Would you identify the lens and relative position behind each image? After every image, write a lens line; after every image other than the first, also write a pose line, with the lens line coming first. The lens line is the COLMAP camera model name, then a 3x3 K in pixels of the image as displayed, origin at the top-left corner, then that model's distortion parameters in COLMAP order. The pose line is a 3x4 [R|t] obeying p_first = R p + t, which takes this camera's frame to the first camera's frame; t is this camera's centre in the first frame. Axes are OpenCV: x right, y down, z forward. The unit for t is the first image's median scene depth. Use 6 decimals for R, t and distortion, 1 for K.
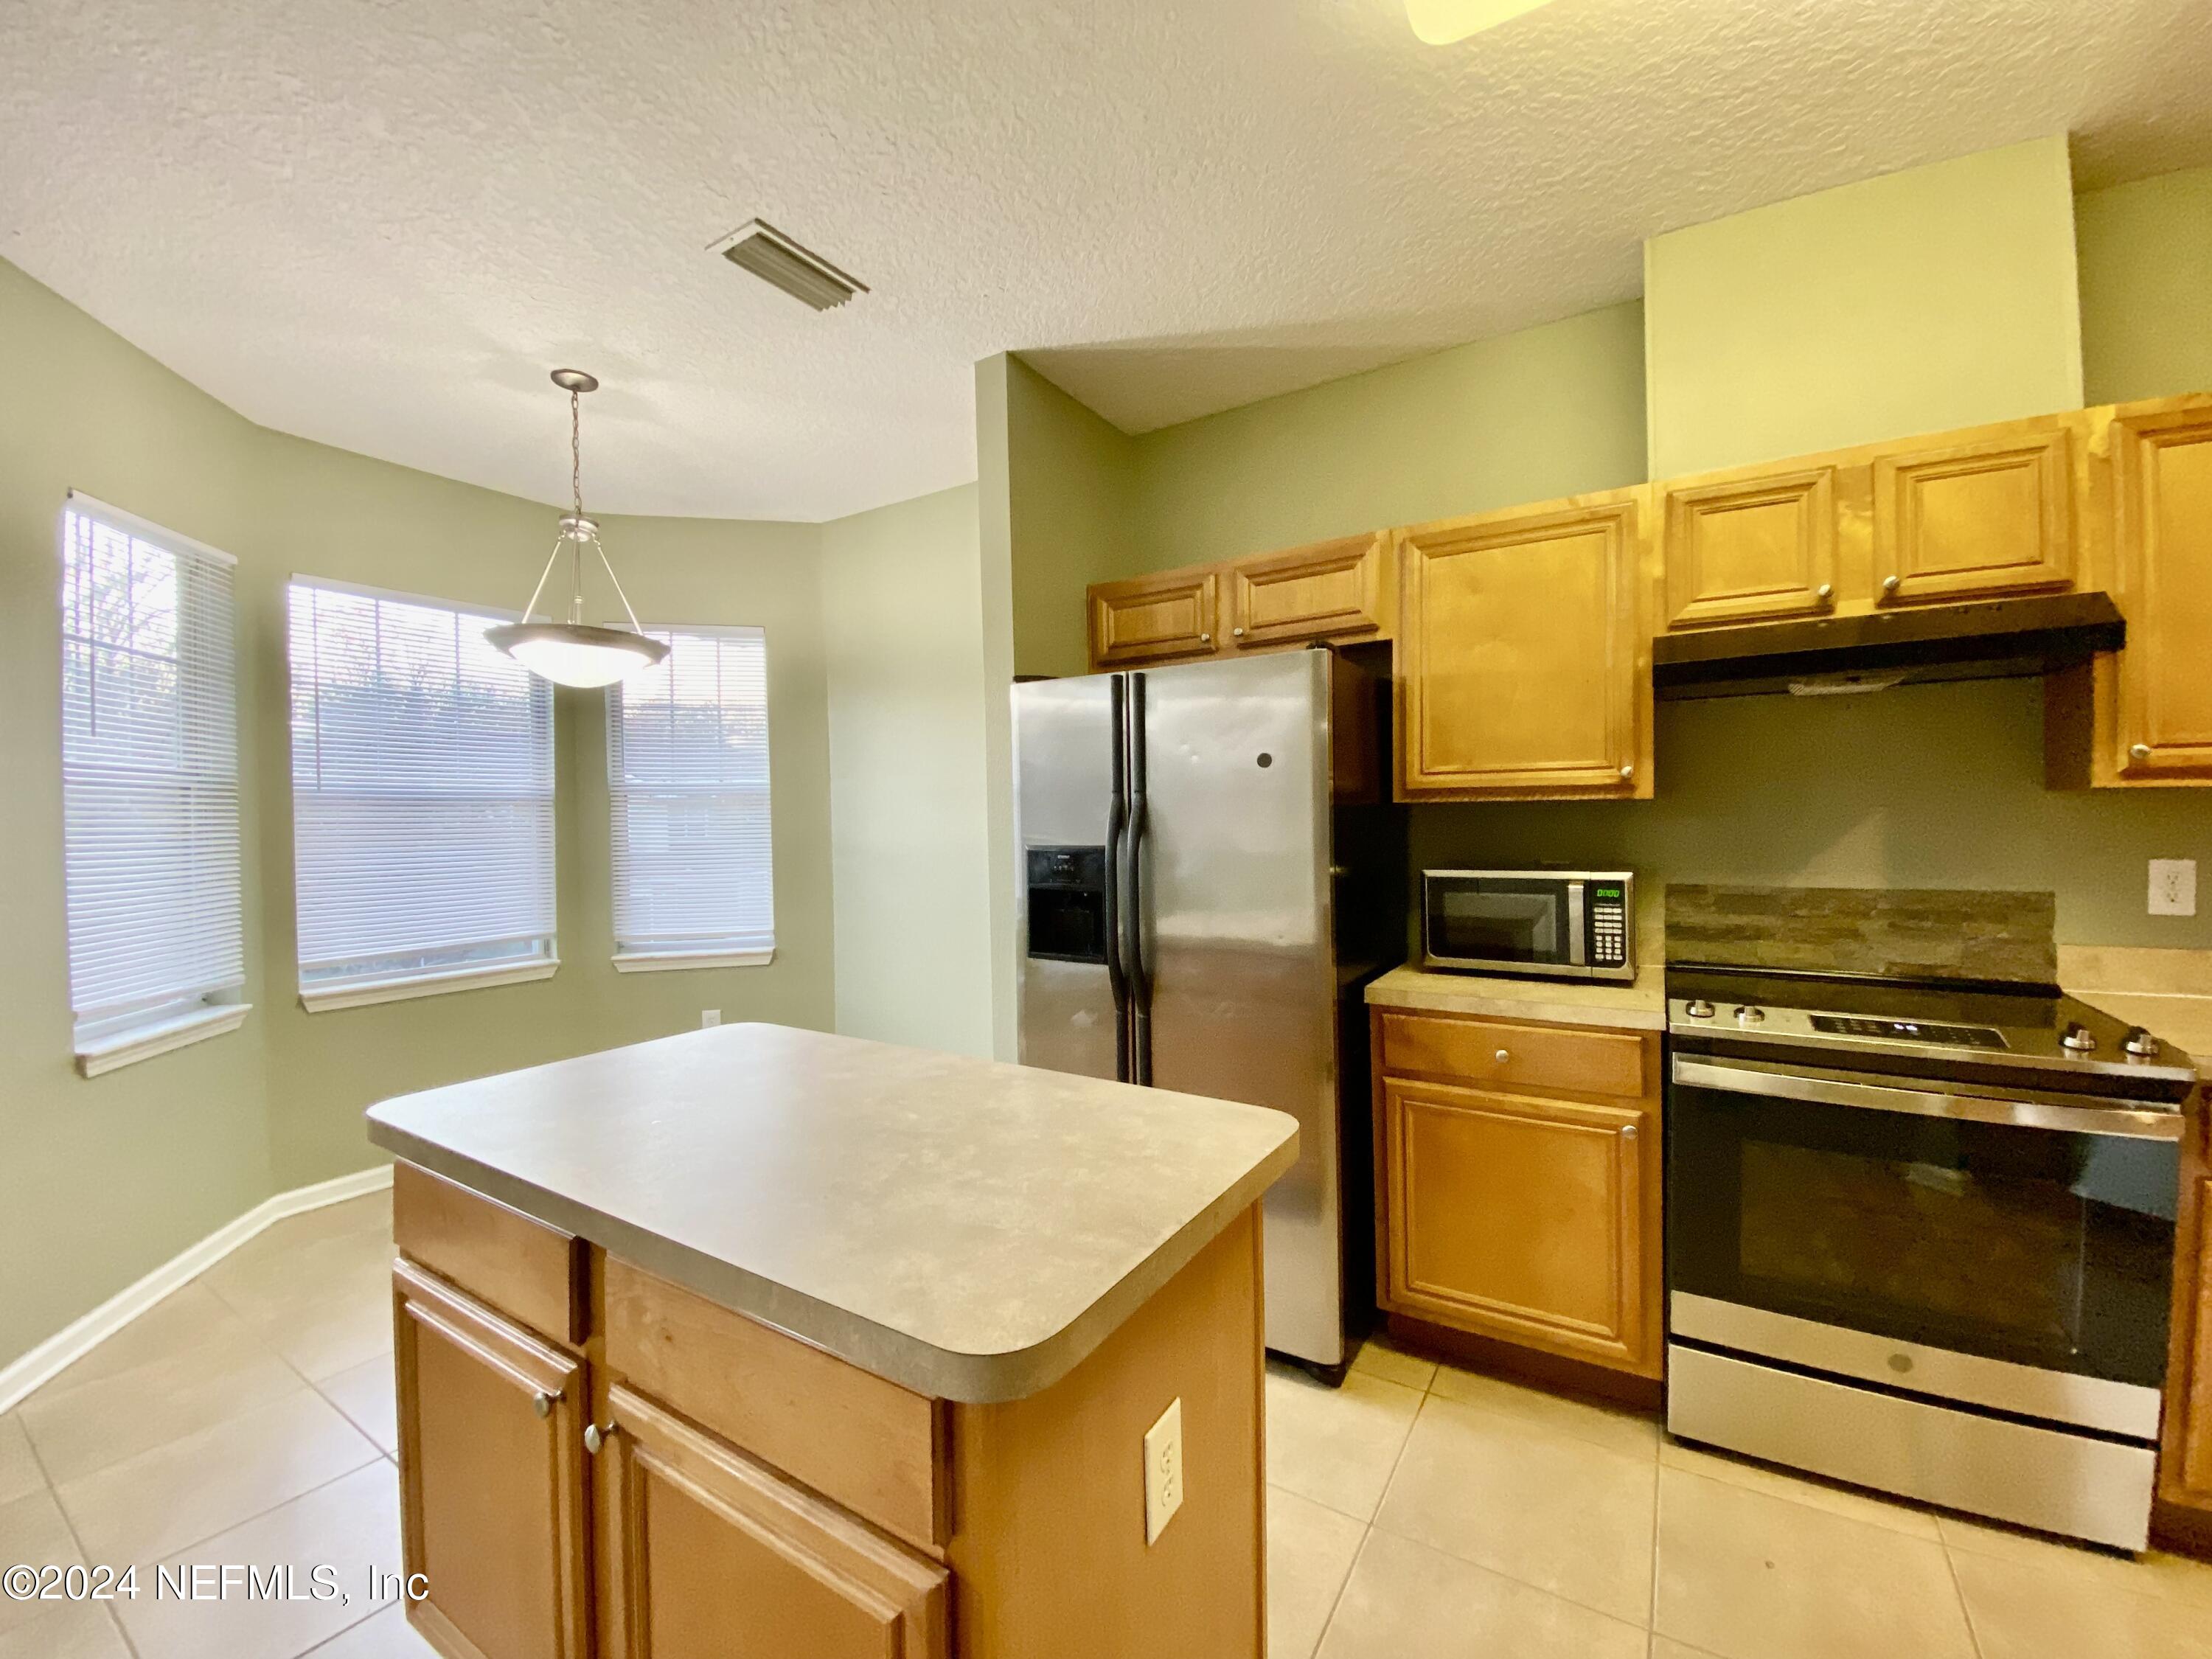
lens RADIAL K [[889.1, 0, 1098.8], [0, 889.1, 829.6], [0, 0, 1]] dist [0.007503, -0.008241]
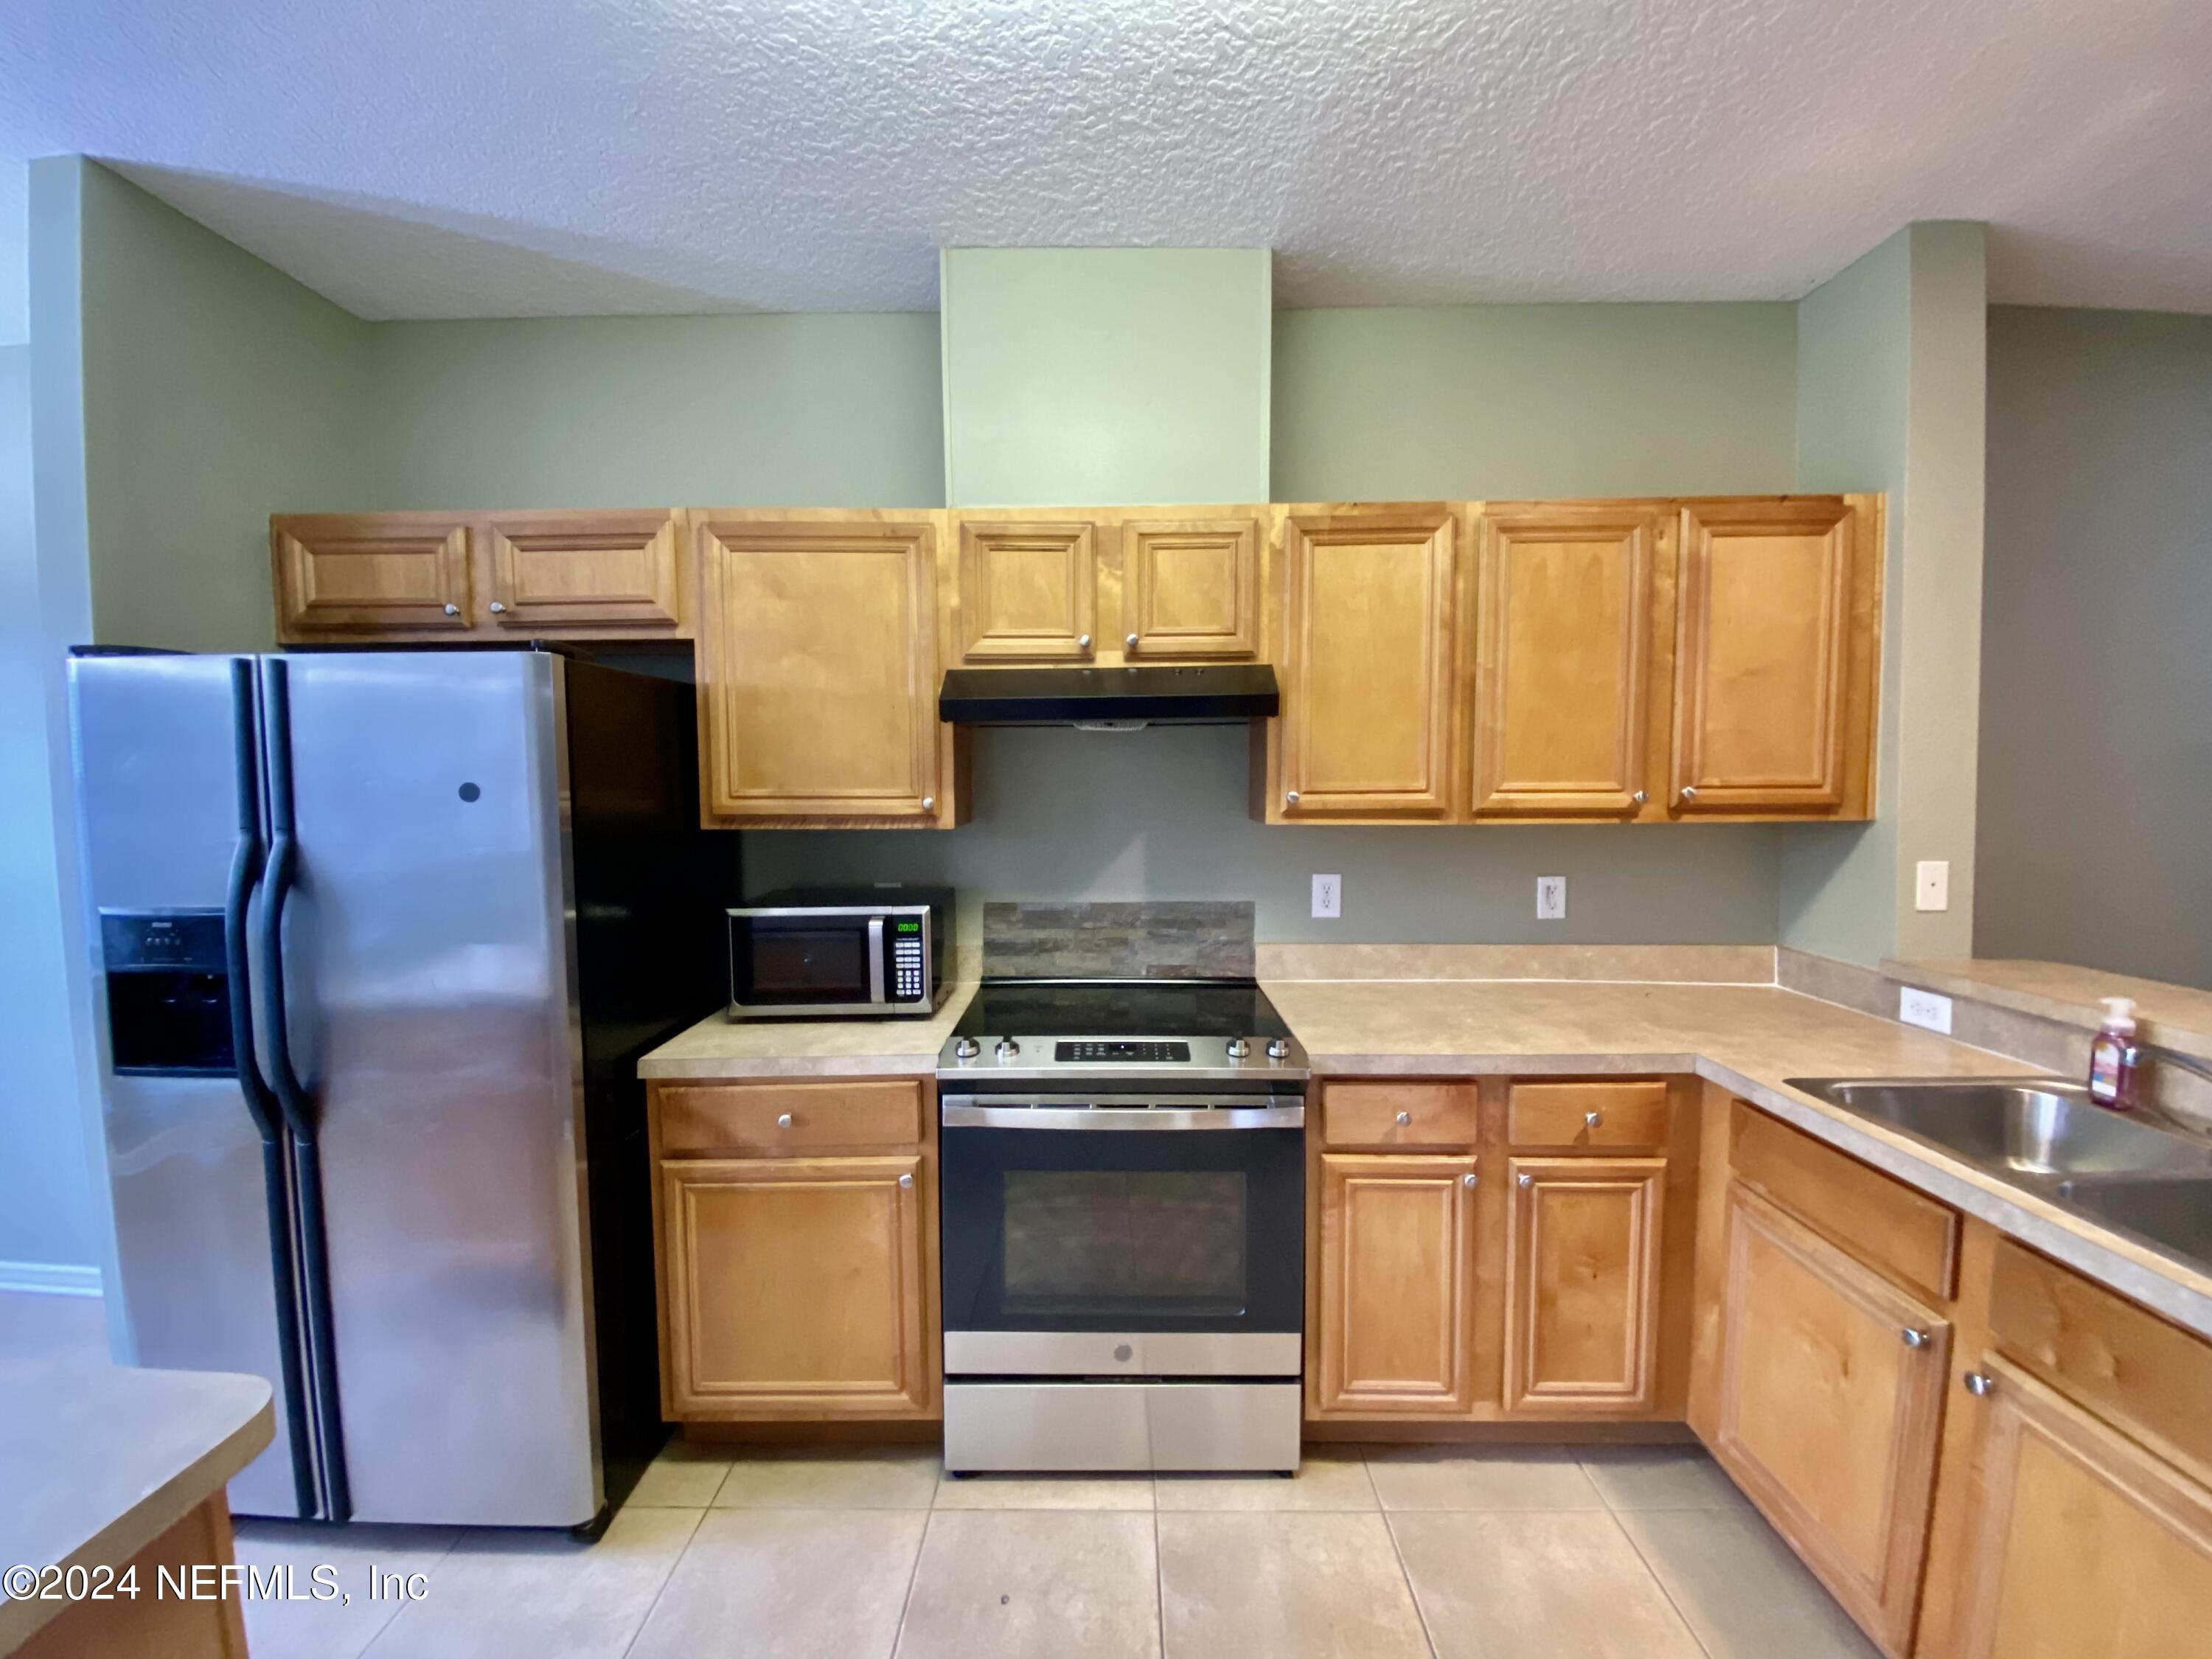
lens RADIAL K [[889.1, 0, 1103.1], [0, 889.1, 825.3], [0, 0, 1]] dist [0.007503, -0.008241]
pose [[0.851308, -0.022712, 0.524174, 0.230103], [-0.000848, 0.999002, 0.044663, -0.079494], [-0.524665, -0.038467, 0.850439, 0.059964]]
